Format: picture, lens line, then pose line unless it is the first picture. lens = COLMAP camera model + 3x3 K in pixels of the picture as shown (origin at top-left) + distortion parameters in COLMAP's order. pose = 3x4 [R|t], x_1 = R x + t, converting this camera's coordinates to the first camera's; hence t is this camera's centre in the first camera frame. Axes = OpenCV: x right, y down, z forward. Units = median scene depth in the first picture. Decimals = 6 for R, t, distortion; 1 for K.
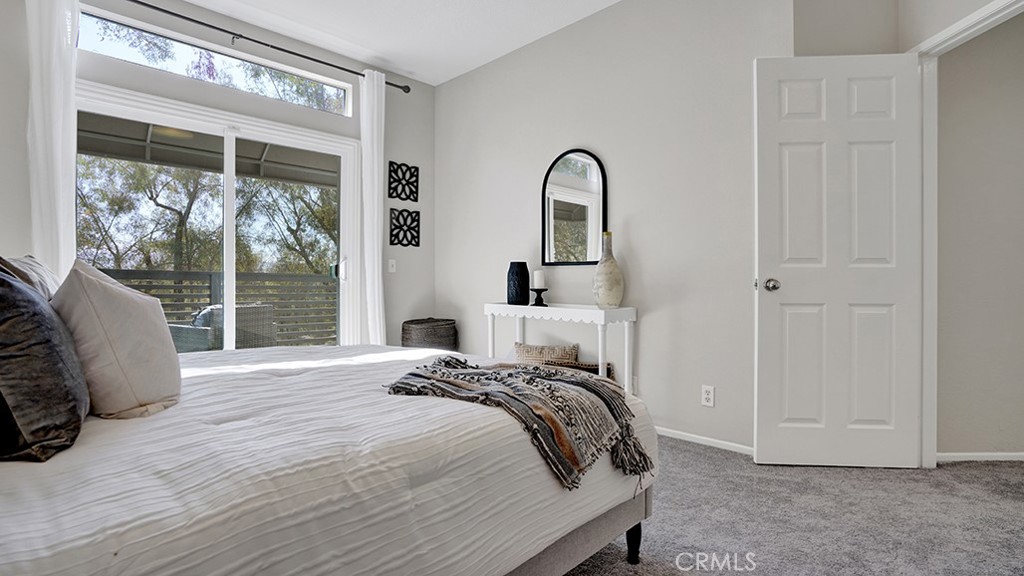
lens RADIAL K [[484.7, 0, 510.2], [0, 484.7, 285.7], [0, 0, 1]] dist [-0.063352, 0.020550]
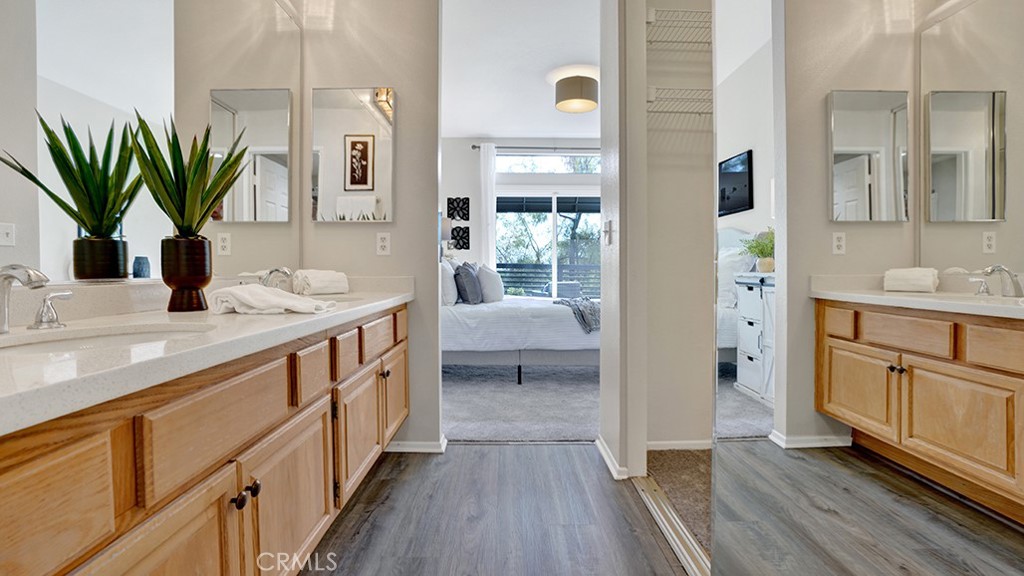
lens RADIAL K [[495.0, 0, 514.7], [0, 495.0, 297.9], [0, 0, 1]] dist [-0.033246, 0.000528]
pose [[0.715508, 0.036643, -0.697643, 0.699332], [-0.004006, 0.998822, 0.048354, 0.009627], [0.698593, -0.031803, 0.714812, -0.571217]]
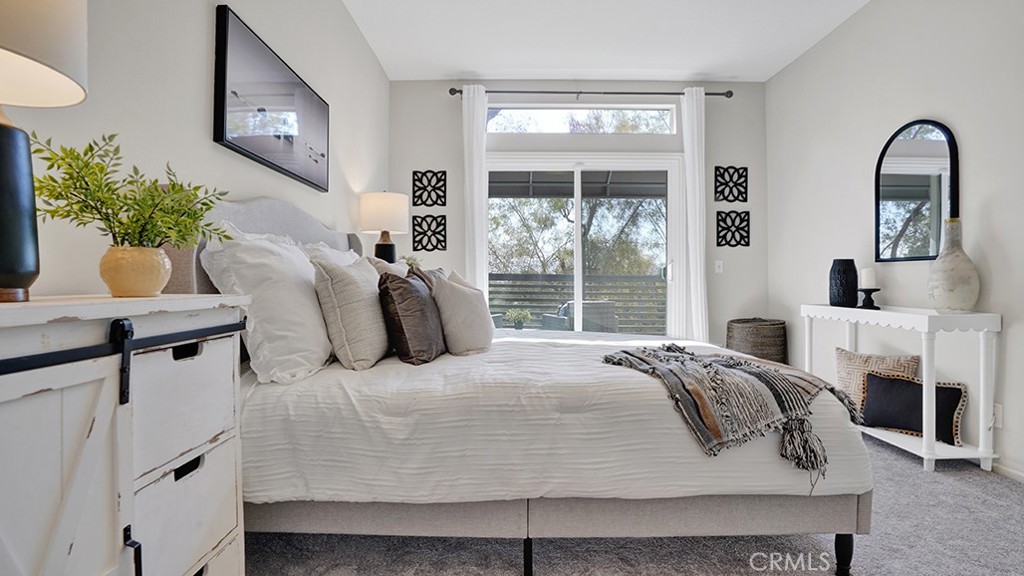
lens RADIAL K [[484.7, 0, 510.2], [0, 484.7, 285.7], [0, 0, 1]] dist [-0.063352, 0.020550]
pose [[0.704105, 0.001738, -0.710094, 0.203437], [-0.002510, 0.999997, -0.000041, 0.002265], [0.710091, 0.001811, 0.704107, -0.058801]]
